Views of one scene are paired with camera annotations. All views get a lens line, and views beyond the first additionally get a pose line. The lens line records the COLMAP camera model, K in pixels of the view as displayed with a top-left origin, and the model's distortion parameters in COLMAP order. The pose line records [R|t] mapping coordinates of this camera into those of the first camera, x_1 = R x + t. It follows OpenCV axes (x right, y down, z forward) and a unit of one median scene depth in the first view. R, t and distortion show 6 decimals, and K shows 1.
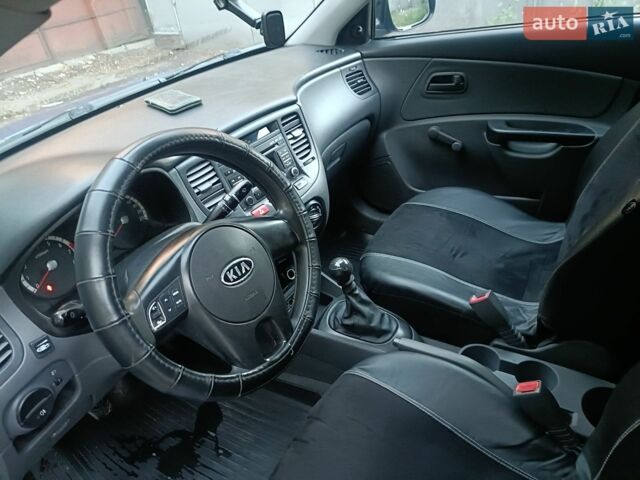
lens RADIAL K [[474.4, 0, 320.0], [0, 474.4, 240.0], [0, 0, 1]] dist [0.031804, 0.001213]
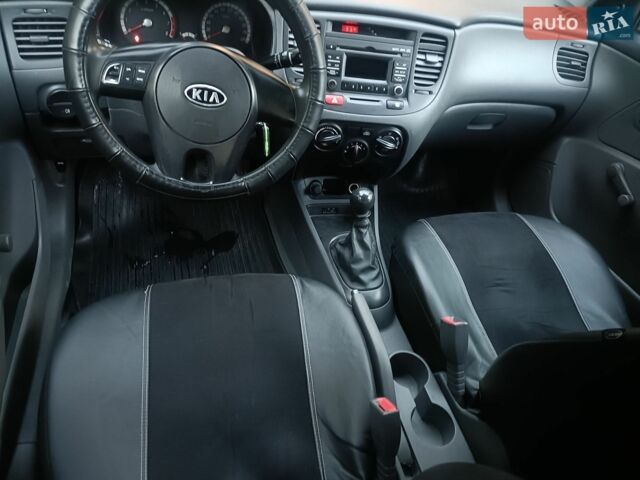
lens RADIAL K [[475.8, 0, 320.0], [0, 475.8, 240.0], [0, 0, 1]] dist [0.012860, 0.000788]
pose [[0.680681, 0.648431, -0.340897, 0.309751], [-0.594244, 0.760859, 0.260707, -0.064204], [0.428425, 0.025117, 0.903228, 0.082552]]
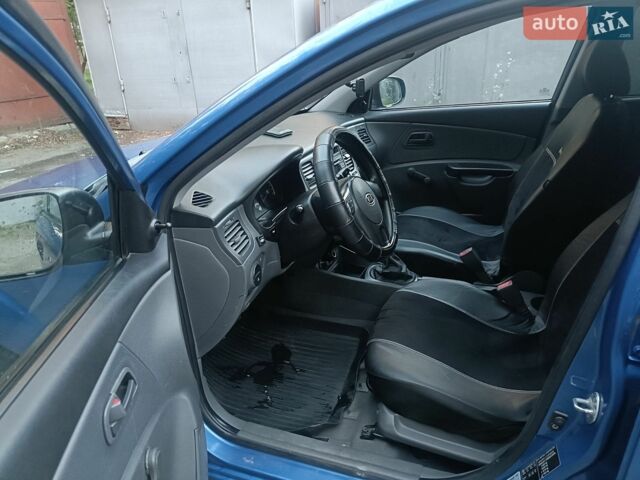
lens RADIAL K [[474.4, 0, 320.0], [0, 474.4, 240.0], [0, 0, 1]] dist [0.031804, 0.001213]
pose [[0.981975, 0.012352, 0.188605, -0.391523], [0.023182, 0.982457, -0.185041, 0.309747], [-0.187582, 0.186078, 0.964463, -0.415229]]
